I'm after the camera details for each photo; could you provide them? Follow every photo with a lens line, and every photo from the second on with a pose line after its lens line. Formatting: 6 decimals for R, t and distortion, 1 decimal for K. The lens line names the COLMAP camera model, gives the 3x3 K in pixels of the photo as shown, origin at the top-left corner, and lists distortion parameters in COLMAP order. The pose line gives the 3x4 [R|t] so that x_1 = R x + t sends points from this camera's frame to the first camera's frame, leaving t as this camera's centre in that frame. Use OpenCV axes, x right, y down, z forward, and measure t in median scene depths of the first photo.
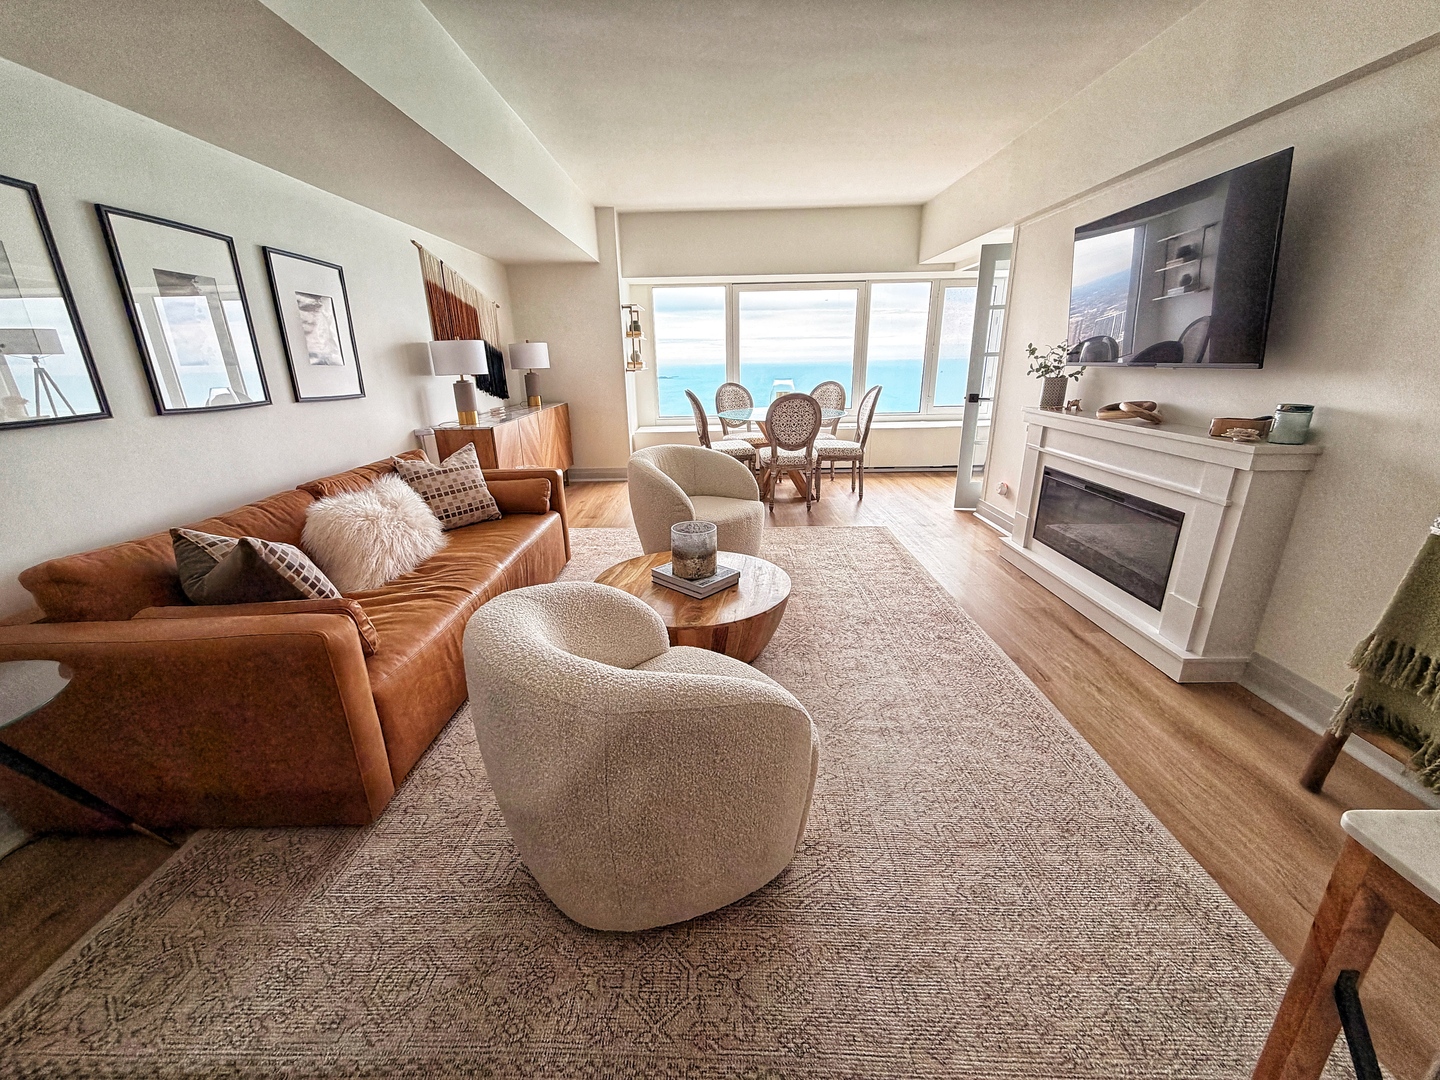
lens RADIAL K [[573.4, 0, 714.9], [0, 573.4, 541.7], [0, 0, 1]] dist [-0.000838, 0.000280]
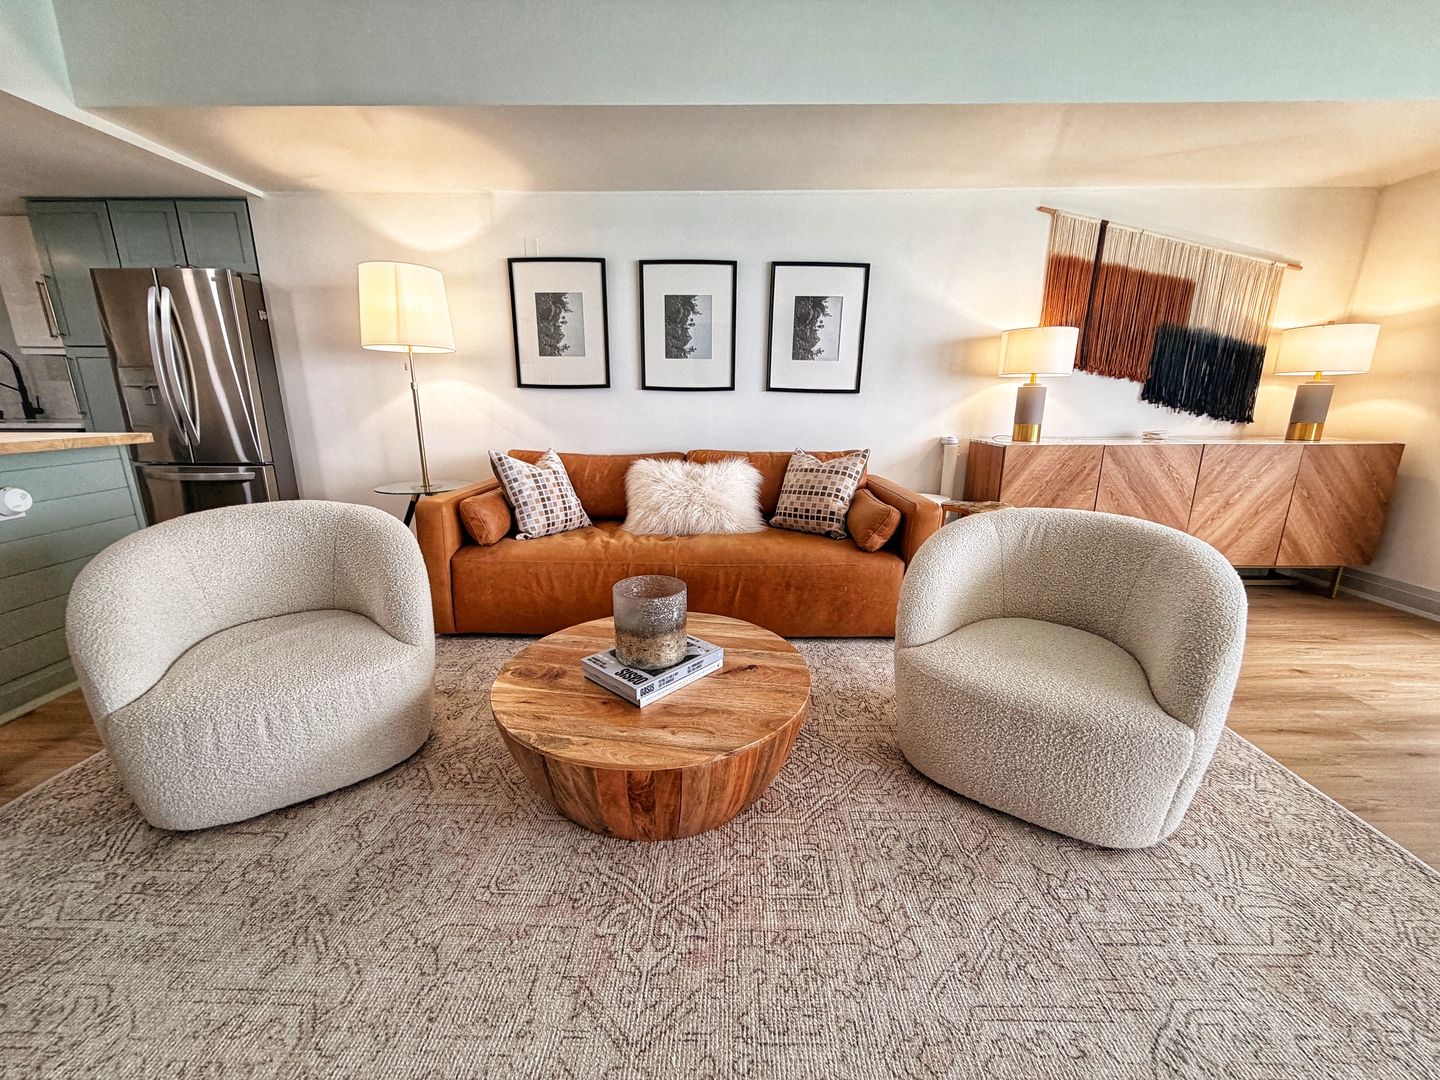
lens RADIAL K [[573.4, 0, 714.9], [0, 573.4, 541.7], [0, 0, 1]] dist [-0.000838, 0.000280]
pose [[-0.006703, 0.263829, -0.964546, 0.445202], [-0.308154, 0.917081, 0.252988, -0.200443], [0.951313, 0.298924, 0.075152, 0.805563]]
